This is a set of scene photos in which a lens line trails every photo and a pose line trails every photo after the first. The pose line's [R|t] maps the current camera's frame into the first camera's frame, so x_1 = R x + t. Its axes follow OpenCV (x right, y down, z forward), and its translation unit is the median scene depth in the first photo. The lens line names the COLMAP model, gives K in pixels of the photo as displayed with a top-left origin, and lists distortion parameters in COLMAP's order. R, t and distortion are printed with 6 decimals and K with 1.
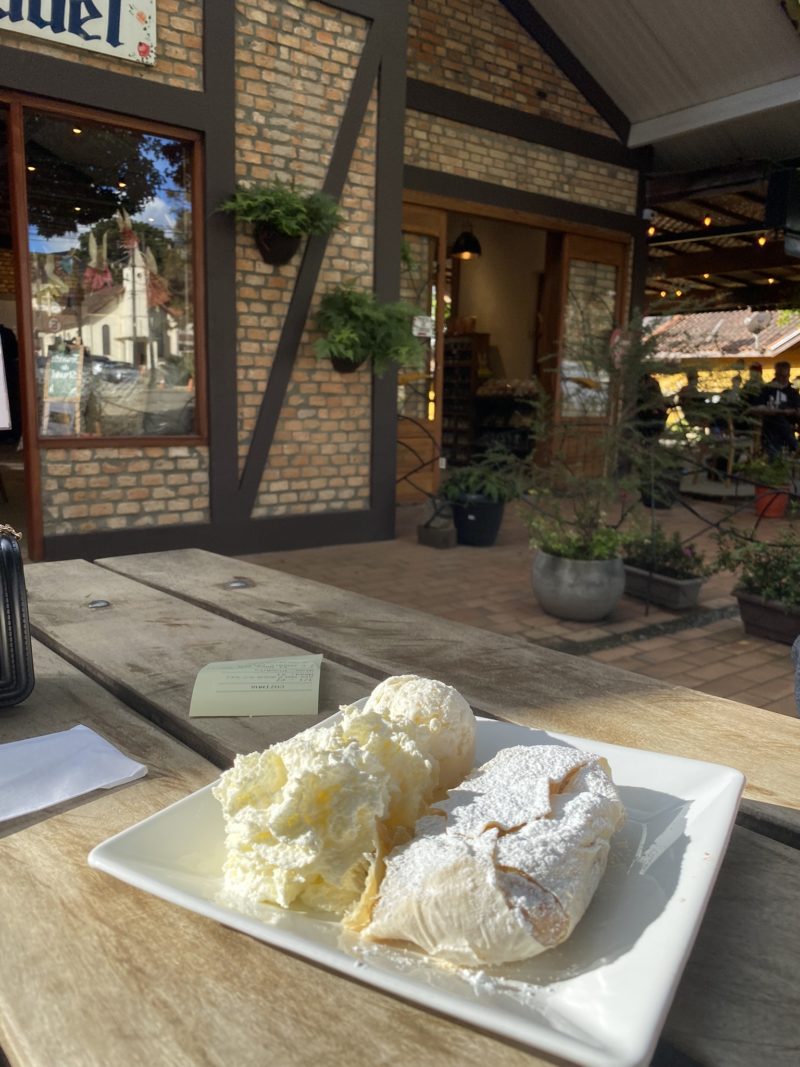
lens RADIAL K [[800.1, 0, 399.4], [0, 800.1, 530.5], [0, 0, 1]] dist [-0.011449, -0.001055]
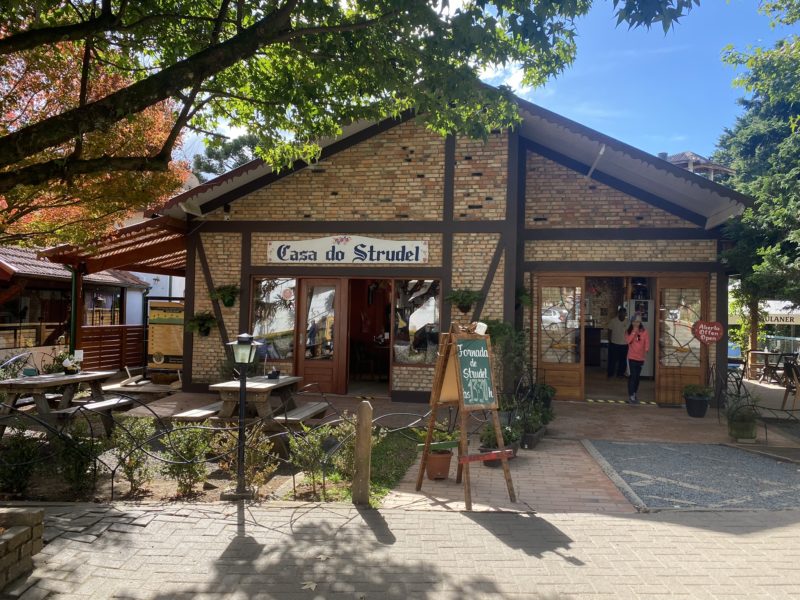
lens RADIAL K [[599.9, 0, 403.0], [0, 599.9, 299.3], [0, 0, 1]] dist [-0.011449, -0.001055]
pose [[0.694084, -0.026494, -0.719407, 1.356224], [-0.136587, 0.976324, -0.167735, 0.047437], [0.706818, 0.214684, 0.674032, -0.768227]]
